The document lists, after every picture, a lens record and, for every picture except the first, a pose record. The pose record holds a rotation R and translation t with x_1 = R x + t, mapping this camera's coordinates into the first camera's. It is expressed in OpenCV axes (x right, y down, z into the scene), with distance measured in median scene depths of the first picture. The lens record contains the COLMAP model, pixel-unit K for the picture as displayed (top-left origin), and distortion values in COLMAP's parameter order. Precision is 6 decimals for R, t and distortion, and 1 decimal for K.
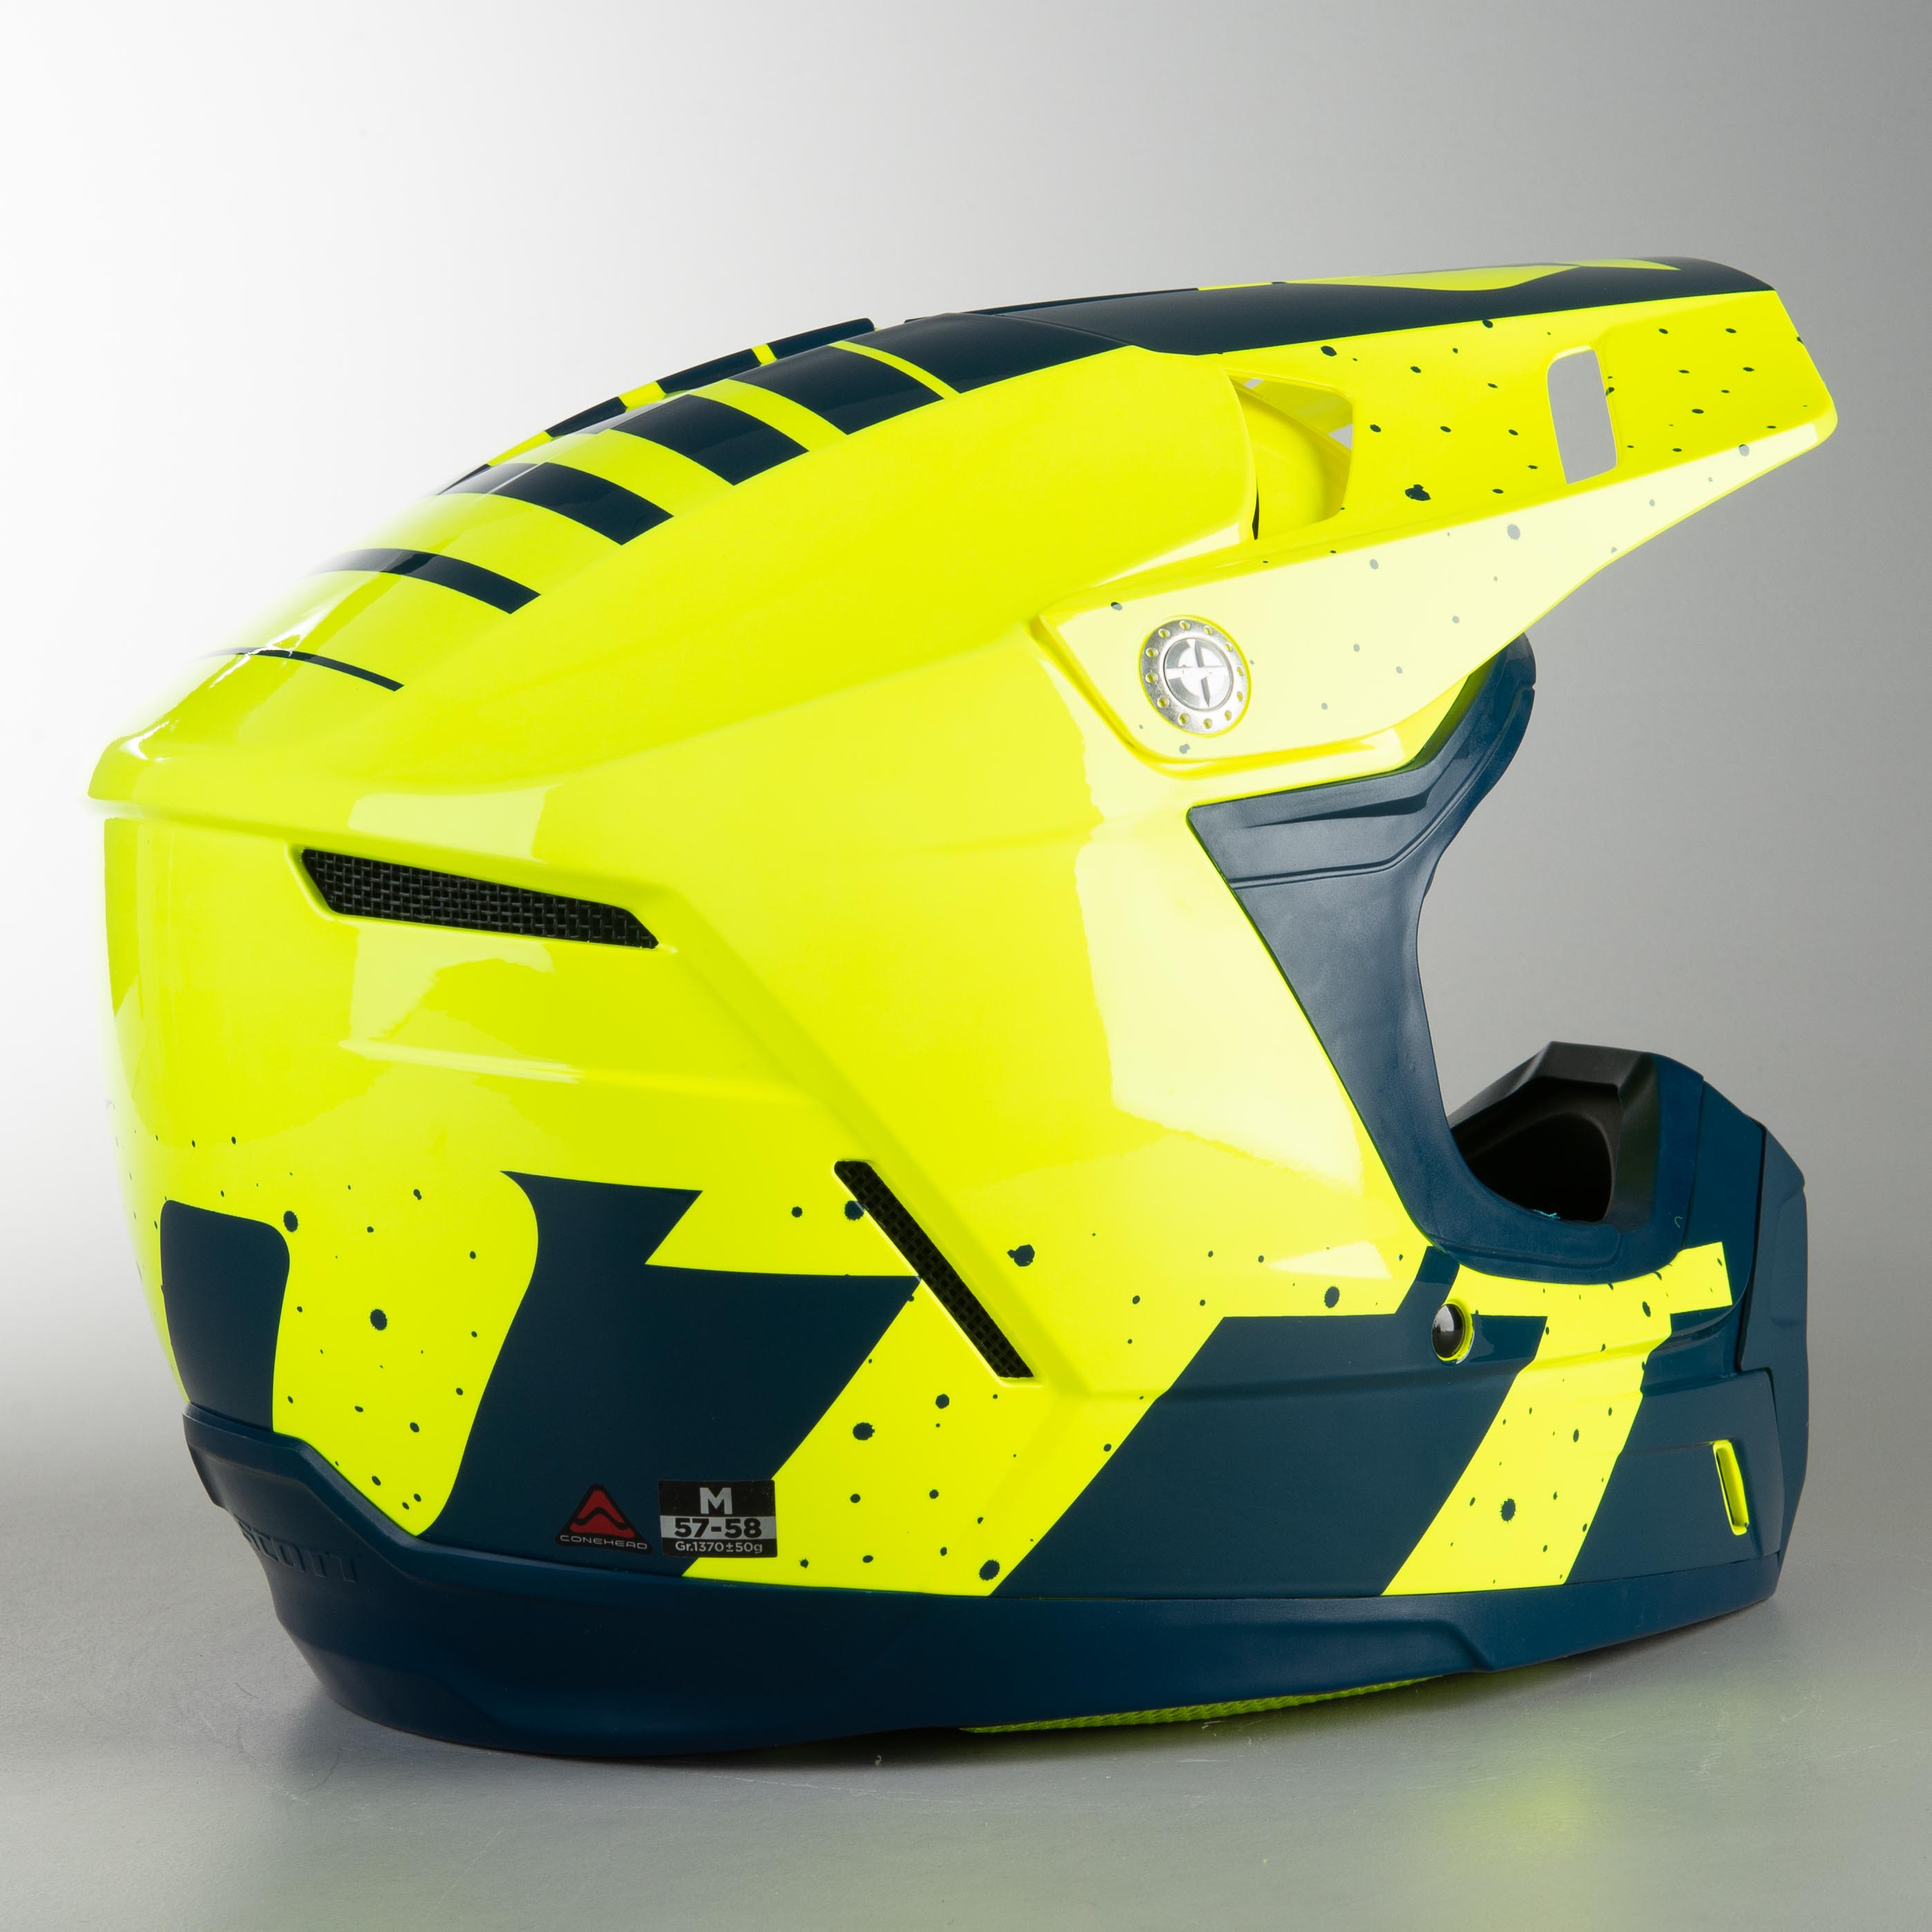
lens RADIAL K [[3917.6, 0, 966.0], [0, 3917.6, 966.0], [0, 0, 1]] dist [0.068055, 0.029987]
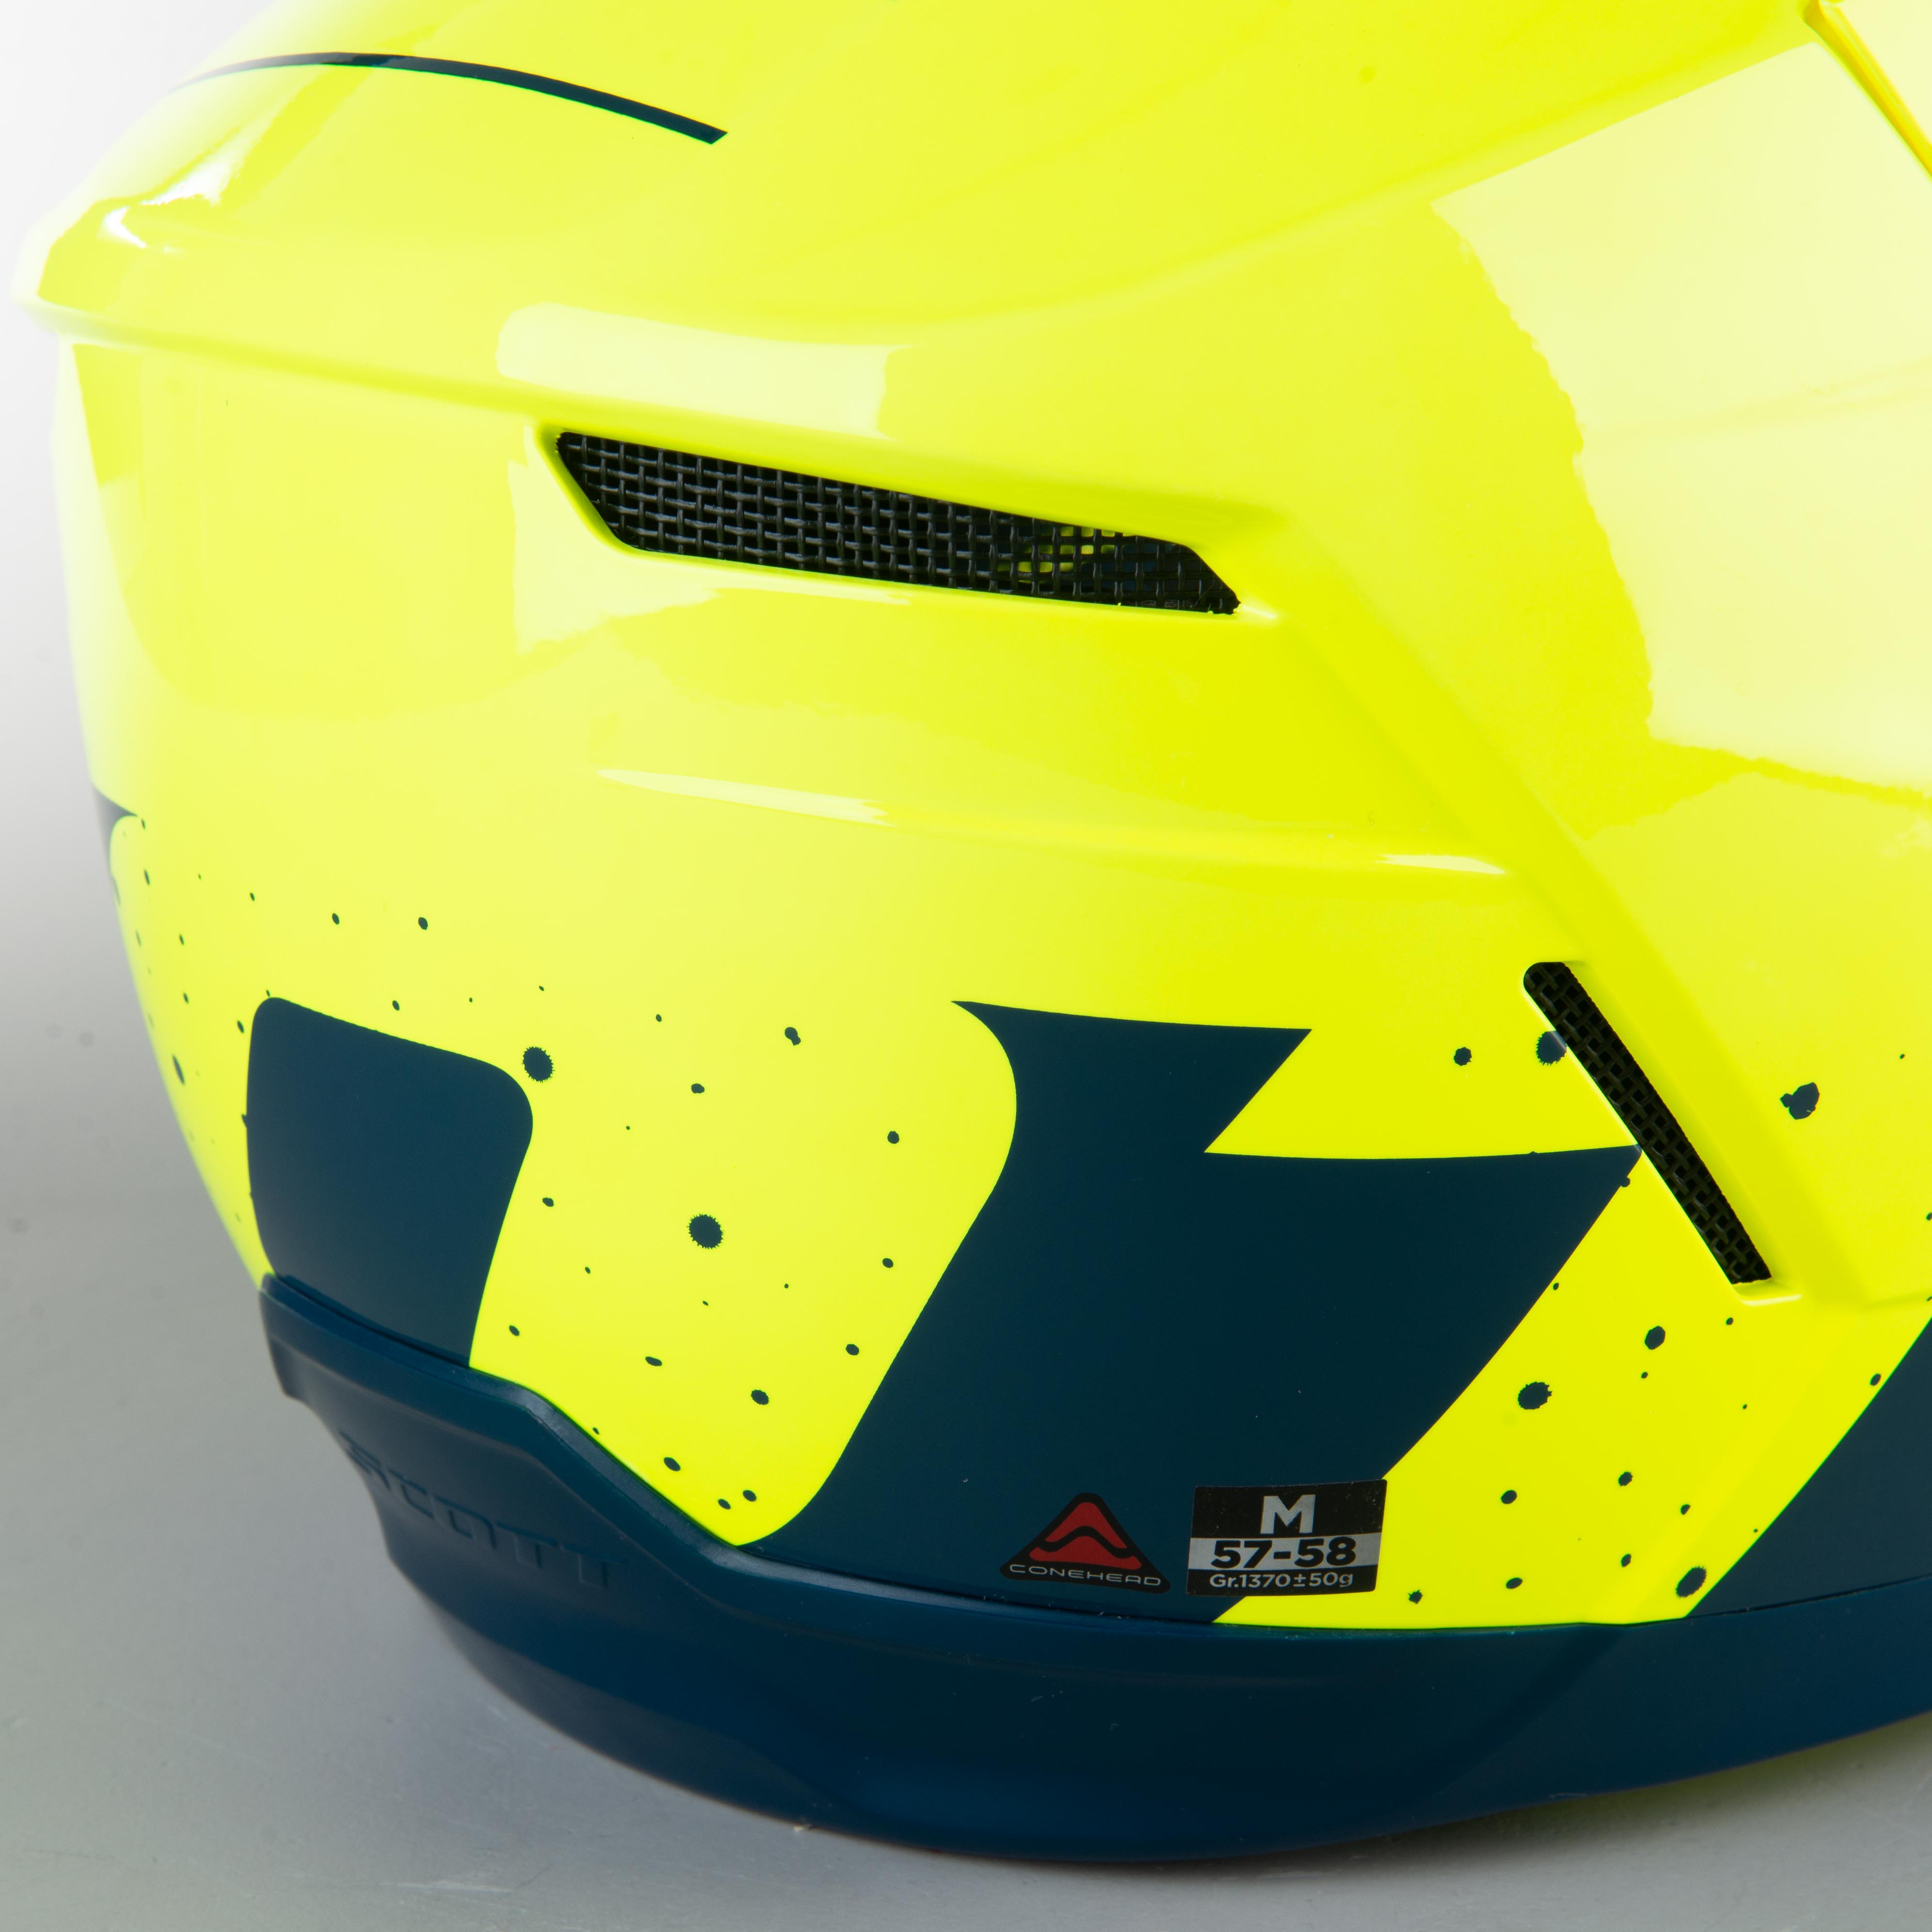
lens RADIAL K [[3917.6, 0, 966.0], [0, 3917.6, 966.0], [0, 0, 1]] dist [0.068055, 0.029987]
pose [[0.993670, -0.031448, 0.107849, -0.174264], [0.013301, 0.986200, 0.165022, -0.046511], [-0.111551, -0.162543, 0.980376, 0.426612]]
